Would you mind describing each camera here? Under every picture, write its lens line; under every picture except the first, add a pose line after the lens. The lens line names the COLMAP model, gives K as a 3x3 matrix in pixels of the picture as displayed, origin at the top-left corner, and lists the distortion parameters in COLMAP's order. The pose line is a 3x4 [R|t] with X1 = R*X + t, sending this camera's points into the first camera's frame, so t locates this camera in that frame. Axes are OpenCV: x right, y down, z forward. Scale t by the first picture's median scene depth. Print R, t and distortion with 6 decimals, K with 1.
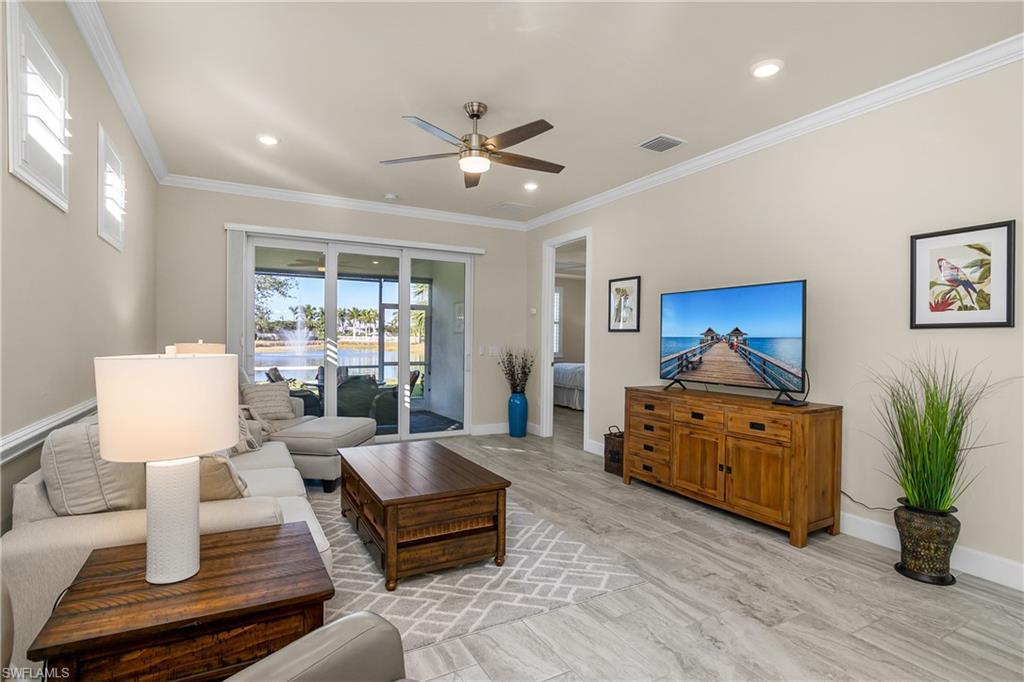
lens RADIAL K [[509.6, 0, 507.0], [0, 509.6, 344.6], [0, 0, 1]] dist [-0.015715, 0.001708]
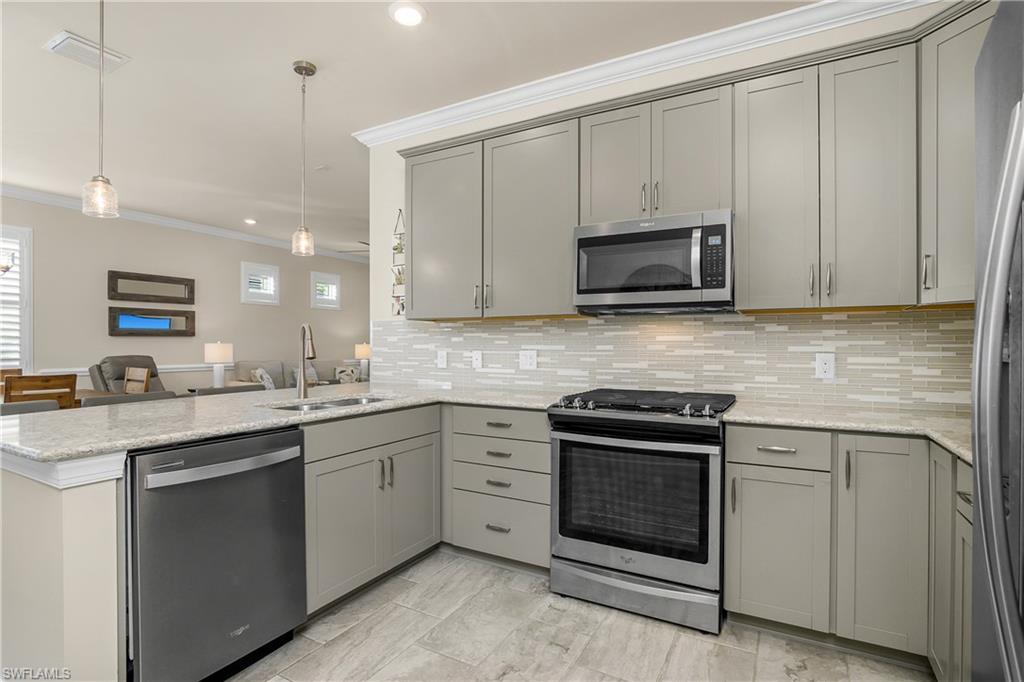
lens RADIAL K [[509.6, 0, 507.0], [0, 509.6, 344.6], [0, 0, 1]] dist [-0.015715, 0.001708]
pose [[0.513605, -0.007696, -0.857992, 1.683000], [-0.009096, 0.999855, -0.014413, 0.028809], [0.857978, 0.015207, 0.513461, 0.305348]]
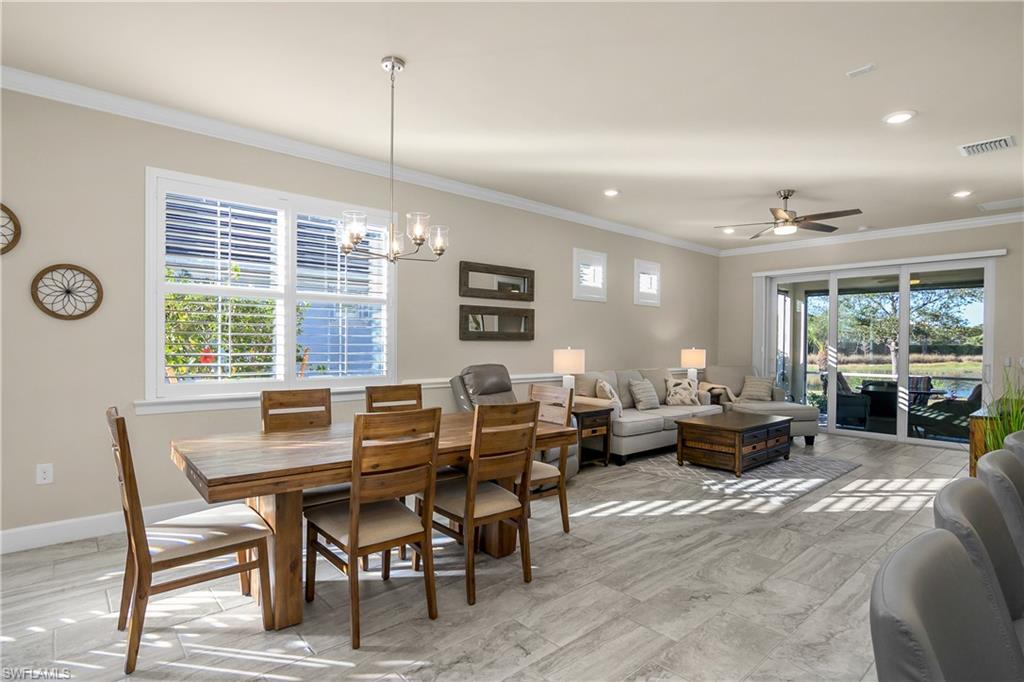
lens RADIAL K [[524.4, 0, 513.4], [0, 524.4, 345.1], [0, 0, 1]] dist [-0.000188, 0.000007]
pose [[0.227014, -0.004703, -0.973880, 1.071893], [-0.018992, 0.999777, -0.009256, 0.013880], [0.973706, 0.020597, 0.226874, -0.104830]]
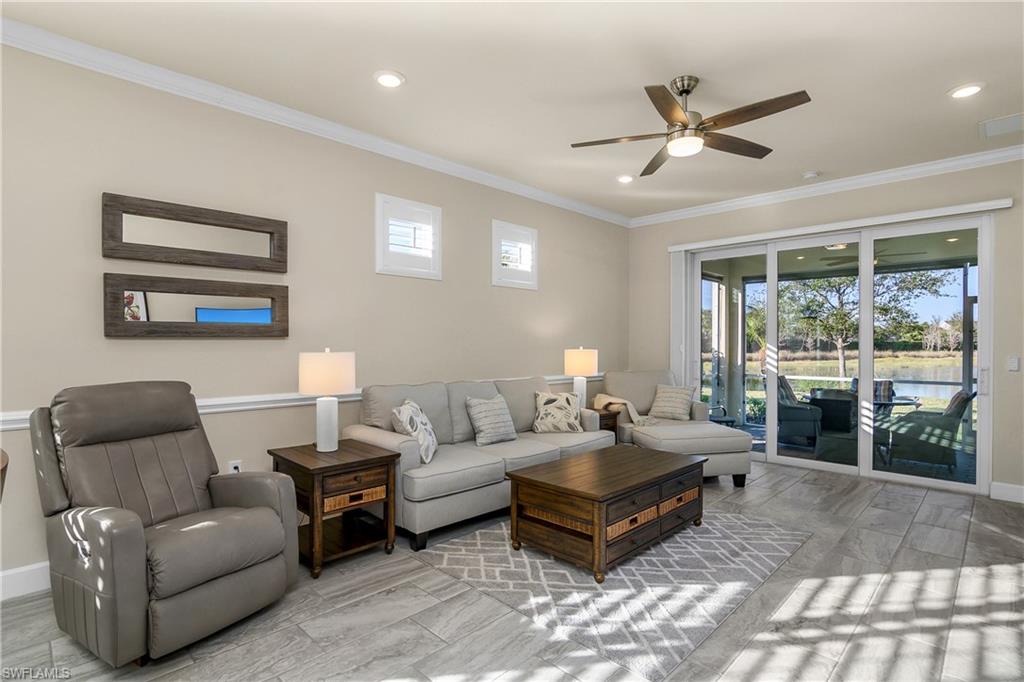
lens RADIAL K [[509.6, 0, 507.0], [0, 509.6, 344.6], [0, 0, 1]] dist [-0.015715, 0.001708]
pose [[0.277737, -0.007839, -0.960625, 0.590785], [-0.009942, 0.999890, -0.011034, 0.003793], [0.960606, 0.012615, 0.277629, 0.395610]]
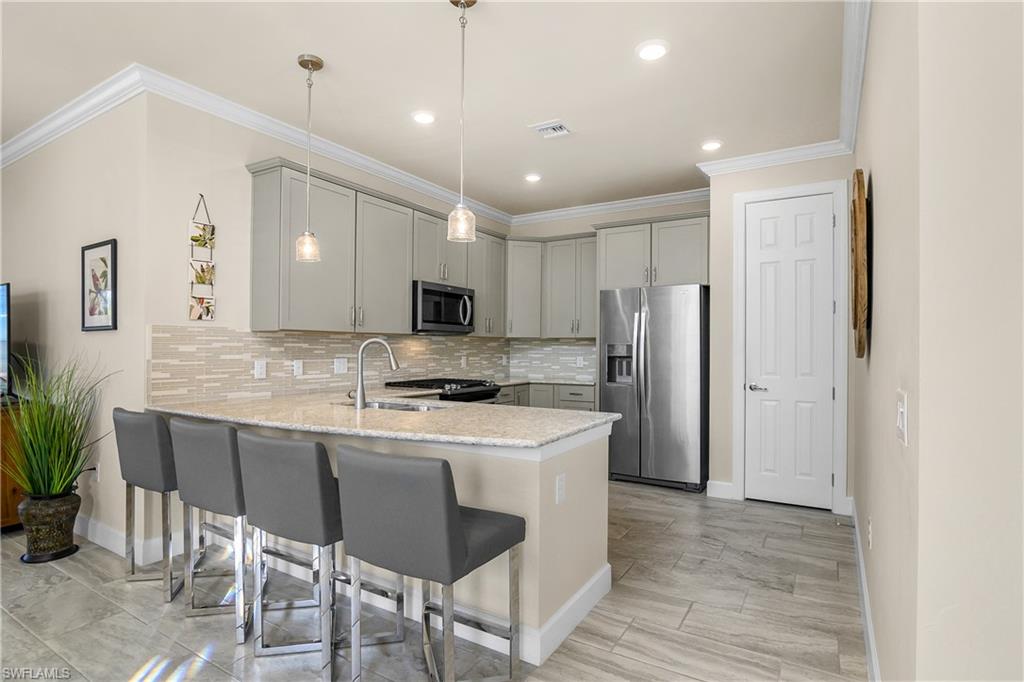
lens RADIAL K [[509.6, 0, 507.0], [0, 509.6, 344.6], [0, 0, 1]] dist [-0.015715, 0.001708]
pose [[0.887808, -0.001713, 0.460211, 0.829829], [0.007821, 0.999905, -0.011366, 0.013066], [-0.460148, 0.013690, 0.887737, -0.303145]]
